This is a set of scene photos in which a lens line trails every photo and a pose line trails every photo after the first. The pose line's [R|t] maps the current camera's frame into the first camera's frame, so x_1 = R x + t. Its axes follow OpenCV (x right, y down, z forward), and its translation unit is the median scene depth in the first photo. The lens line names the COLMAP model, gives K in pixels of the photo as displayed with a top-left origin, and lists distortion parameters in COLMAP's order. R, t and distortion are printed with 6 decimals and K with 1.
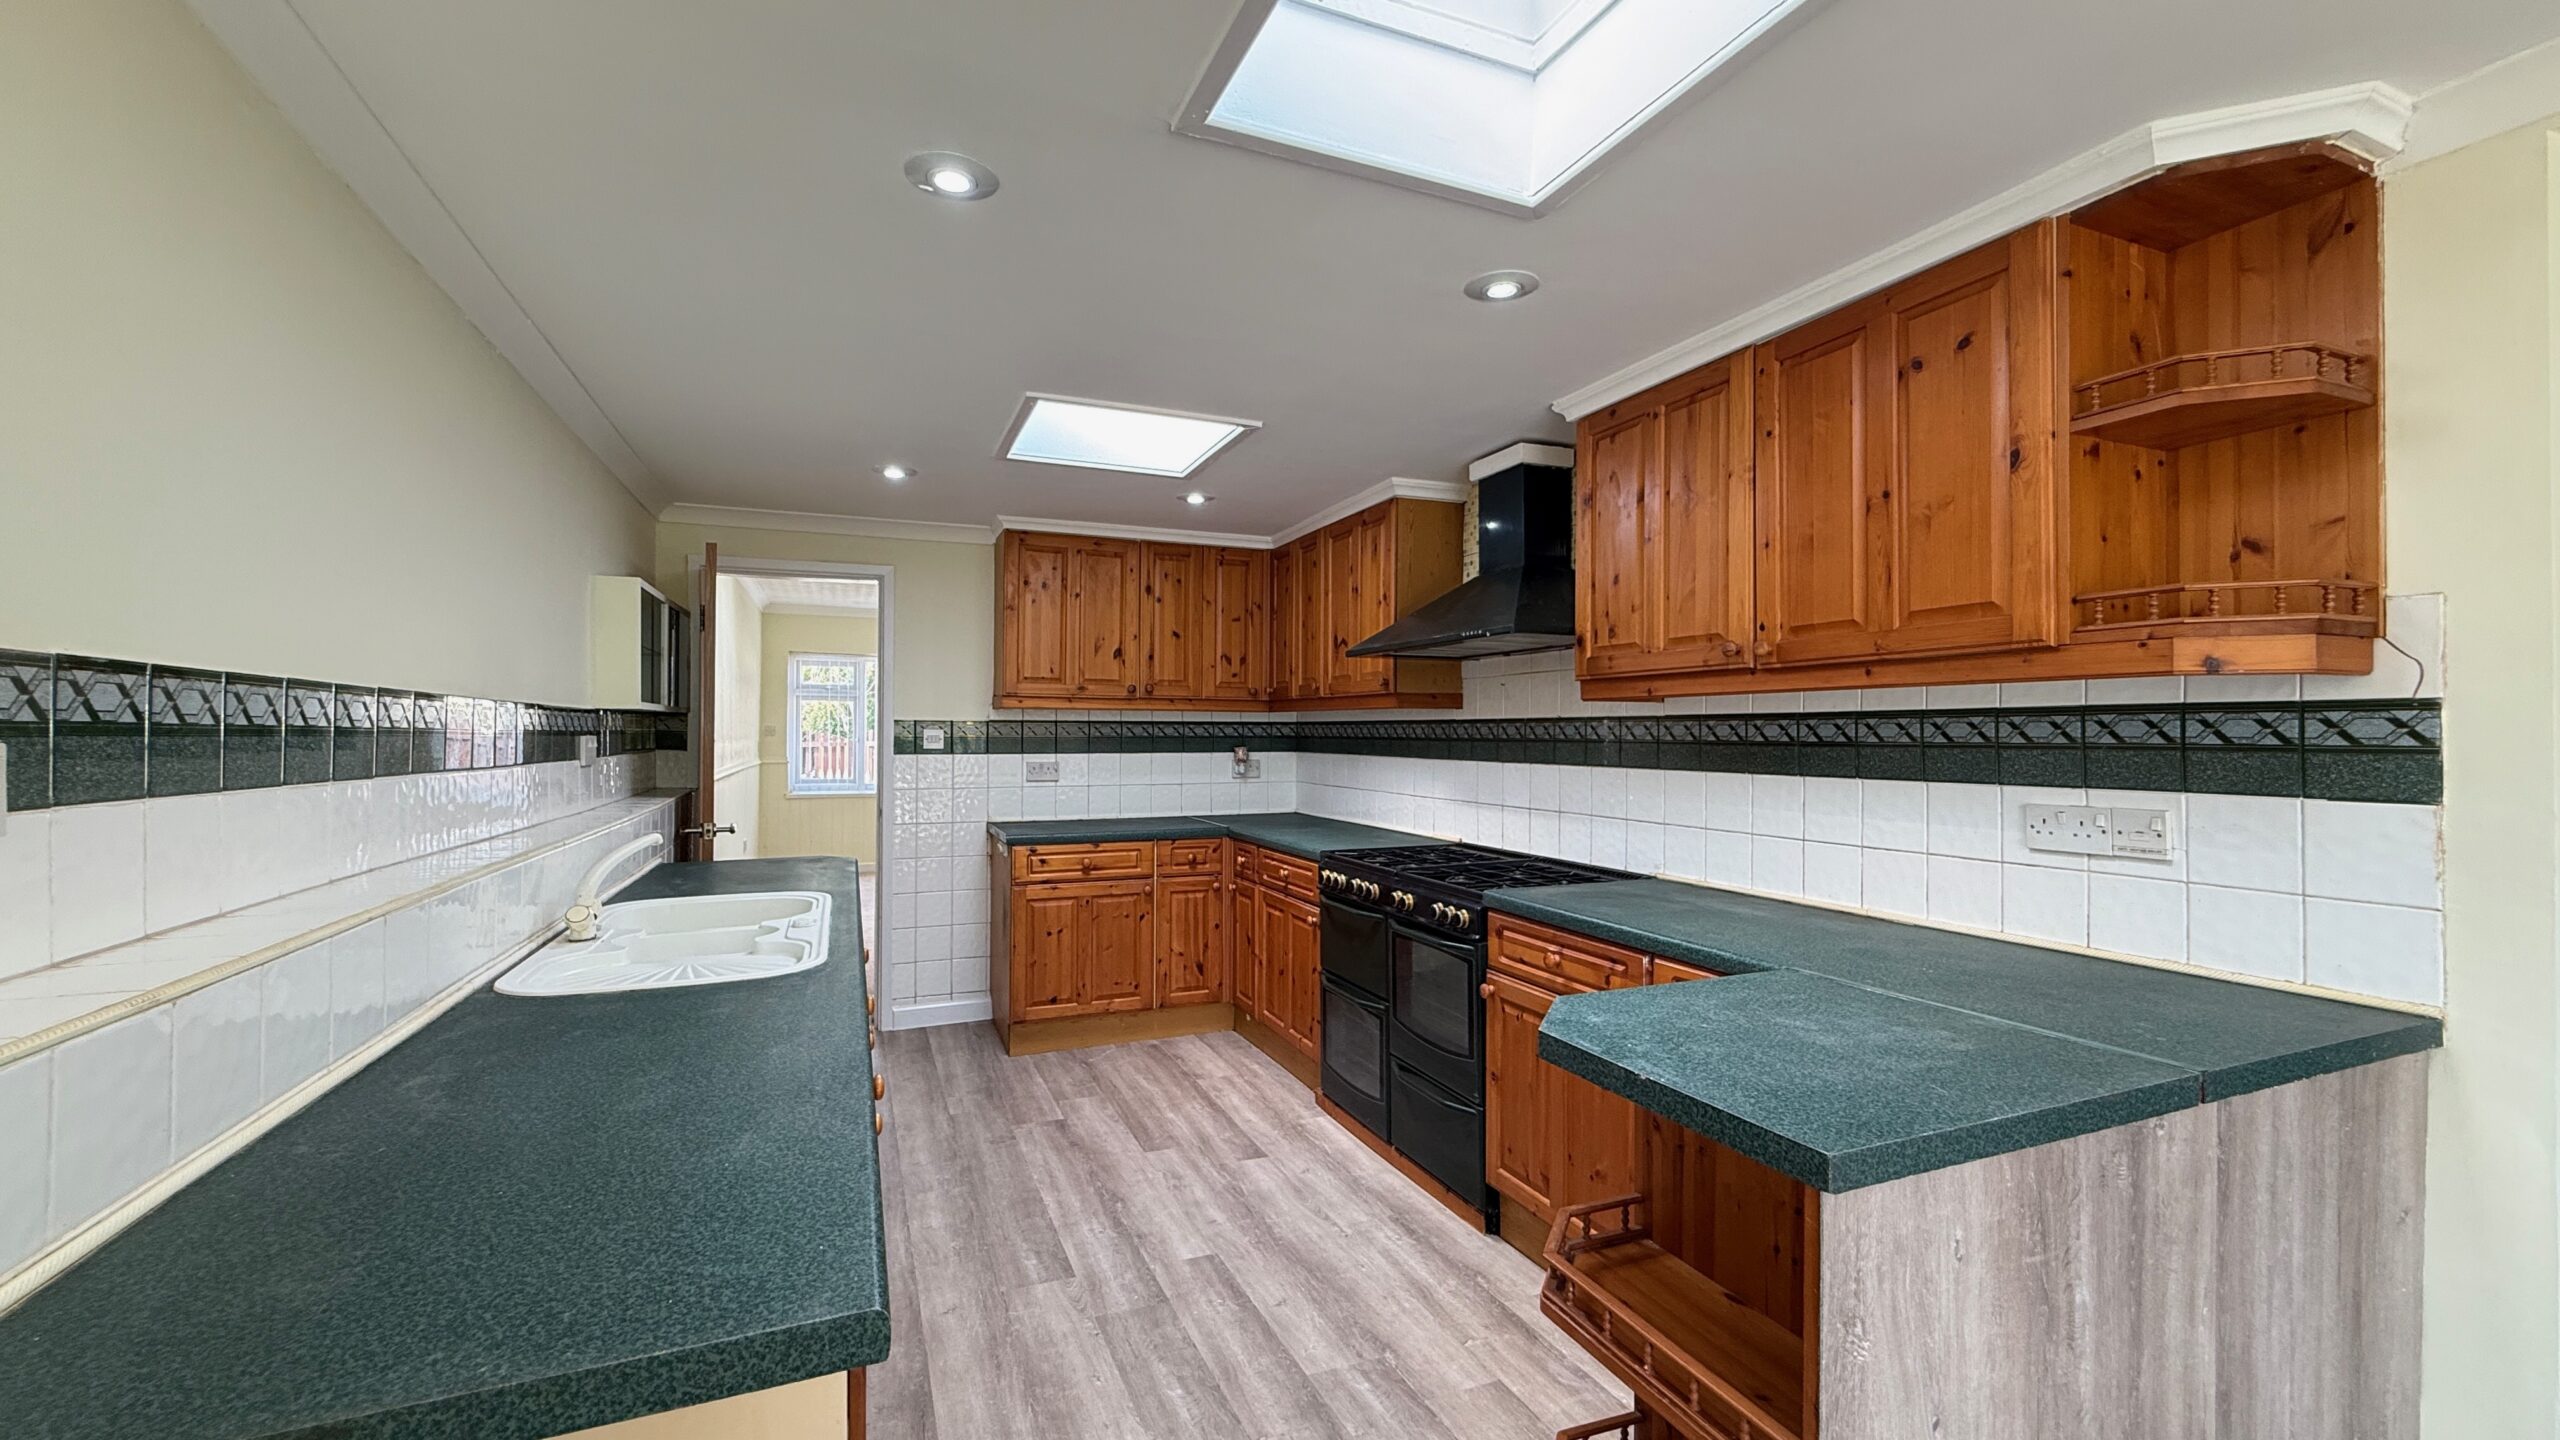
lens RADIAL K [[1019.9, 0, 1276.0], [0, 1019.9, 715.8], [0, 0, 1]] dist [-0.001109, 0.000707]
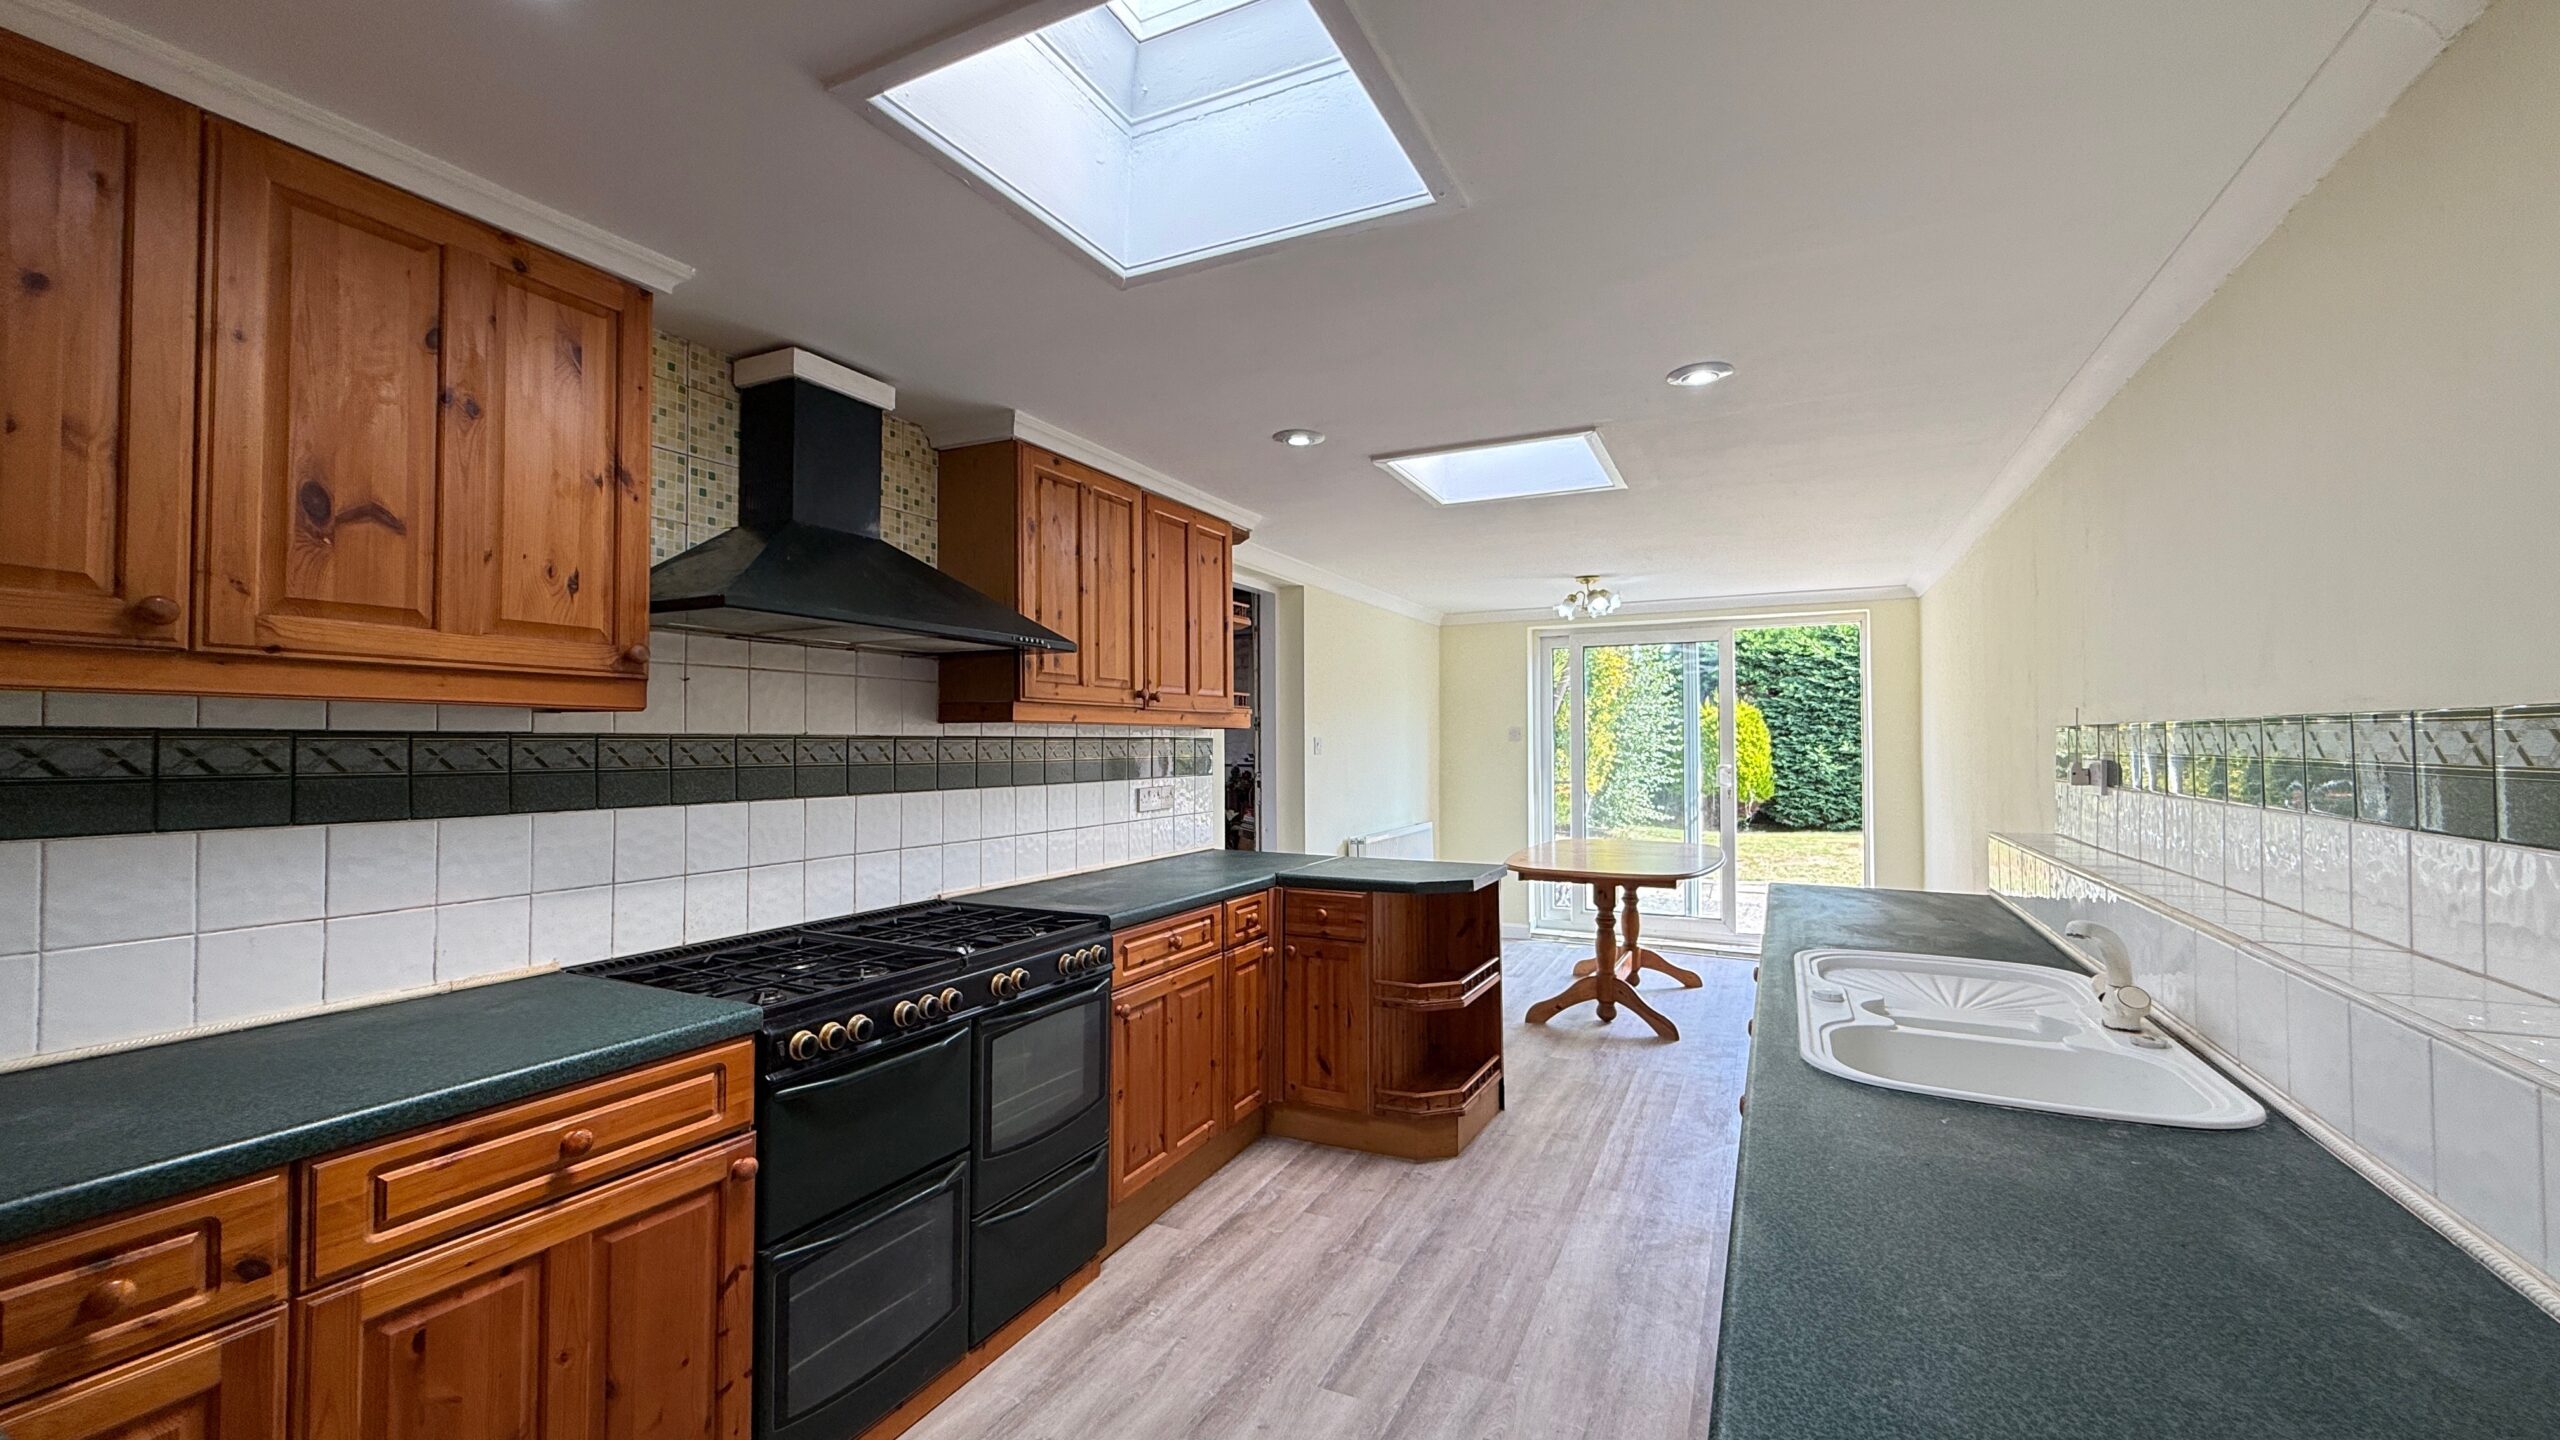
lens RADIAL K [[1019.9, 0, 1272.1], [0, 1019.9, 739.9], [0, 0, 1]] dist [-0.001109, 0.000707]
pose [[-0.651268, 0.013210, 0.758733, -0.639784], [-0.001865, 0.999818, -0.019009, 0.021675], [-0.758845, -0.013795, -0.651125, 1.514389]]
